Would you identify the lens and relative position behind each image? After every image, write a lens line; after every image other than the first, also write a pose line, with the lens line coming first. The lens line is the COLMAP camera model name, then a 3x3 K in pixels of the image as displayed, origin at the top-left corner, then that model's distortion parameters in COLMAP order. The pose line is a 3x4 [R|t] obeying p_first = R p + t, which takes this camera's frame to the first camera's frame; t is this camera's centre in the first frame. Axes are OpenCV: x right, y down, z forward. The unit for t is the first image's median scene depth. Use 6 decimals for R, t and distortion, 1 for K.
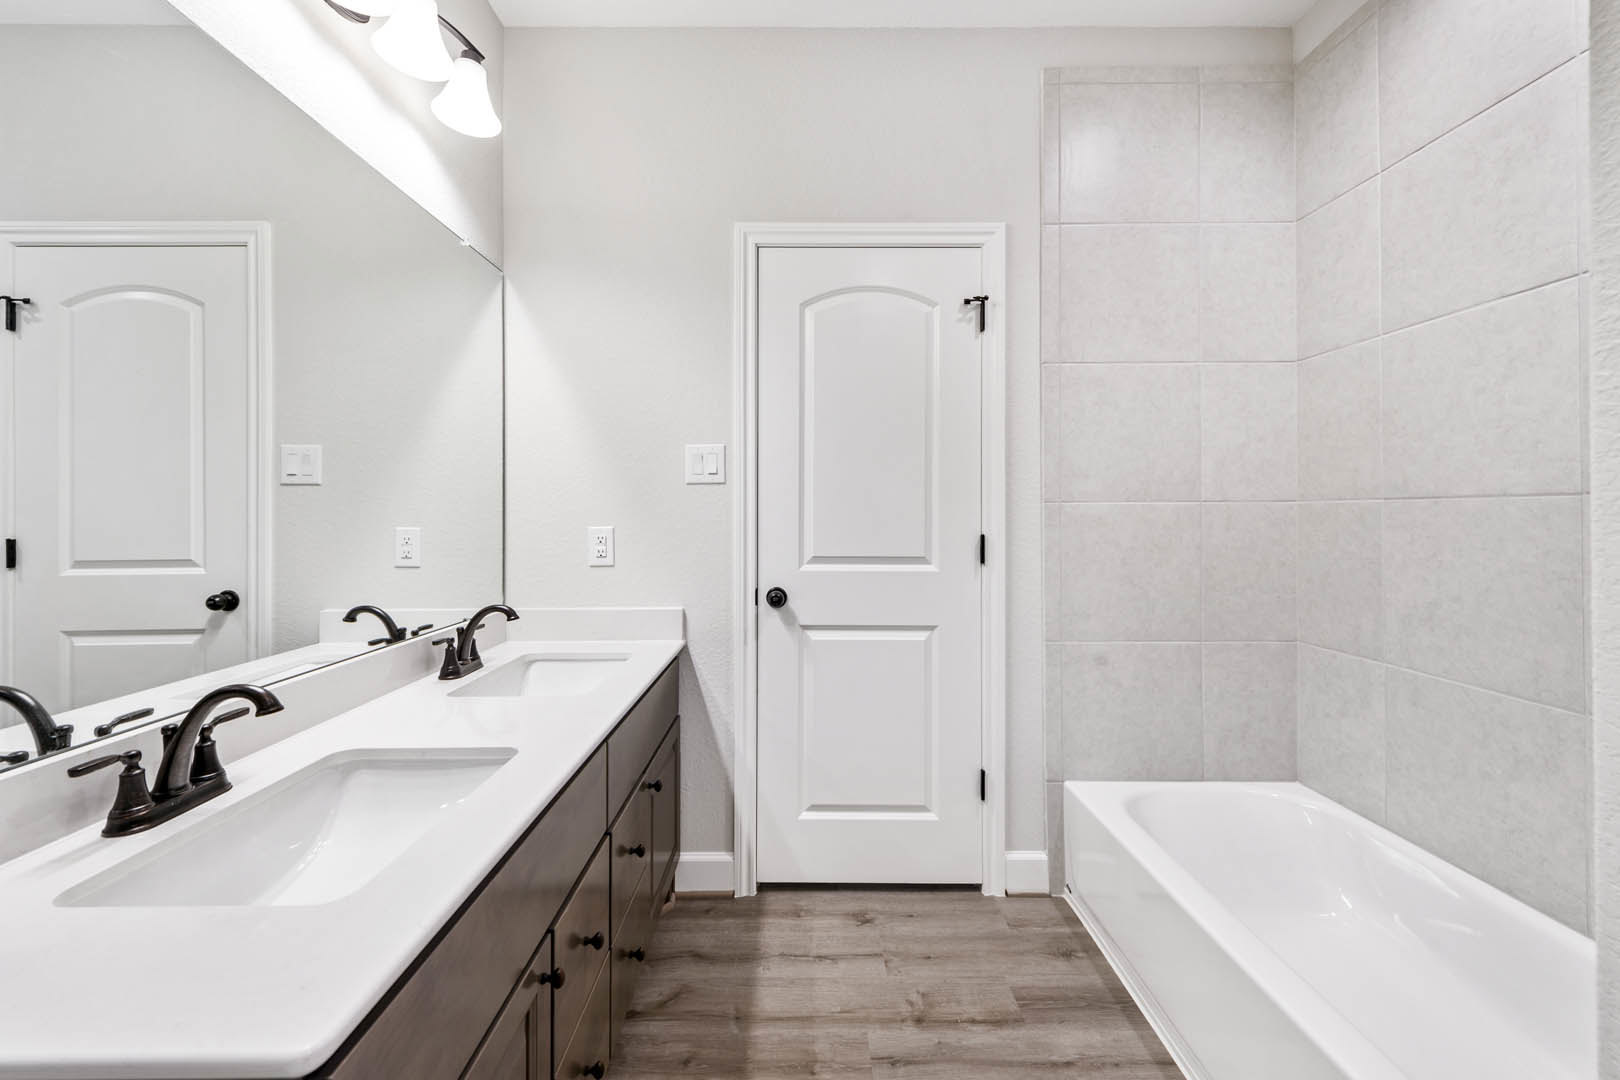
lens RADIAL K [[638.1, 0, 804.9], [0, 638.1, 510.4], [0, 0, 1]] dist [0.019046, -0.005547]
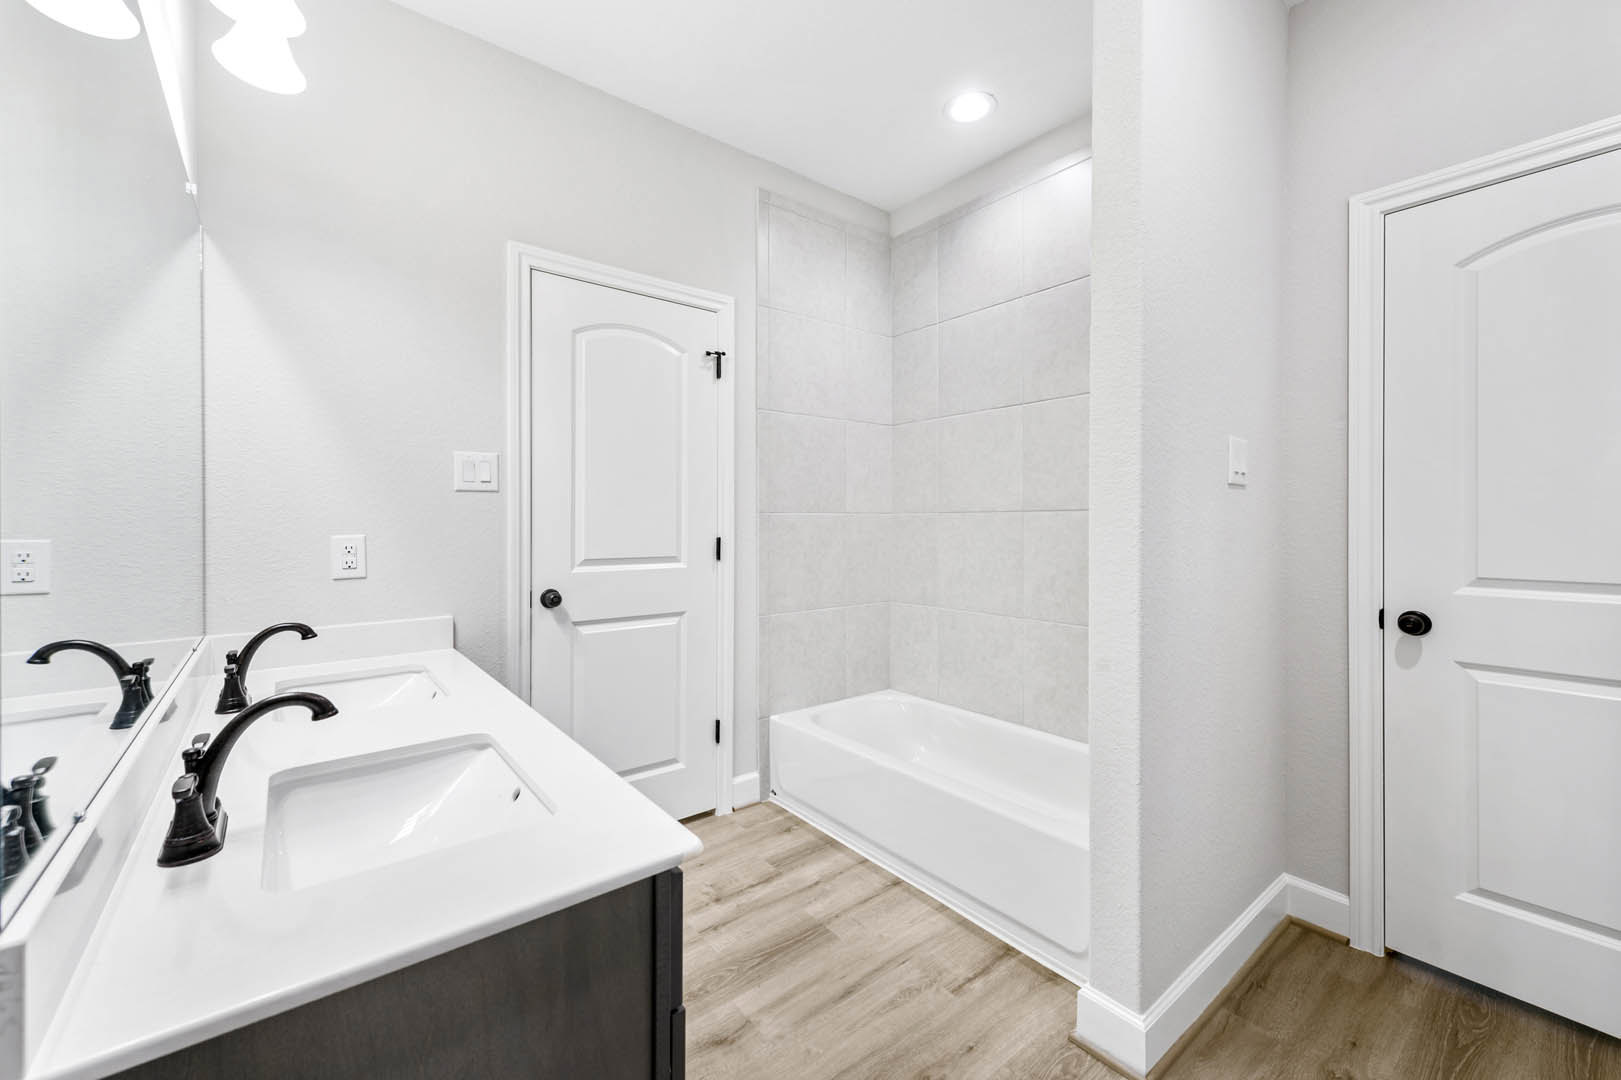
lens RADIAL K [[635.4, 0, 792.3], [0, 635.4, 523.9], [0, 0, 1]] dist [0.017296, -0.004779]
pose [[0.799907, -0.002723, 0.600118, -0.370770], [-0.004121, 0.999941, 0.010029, -0.002501], [-0.600110, -0.010495, 0.799848, -0.109636]]
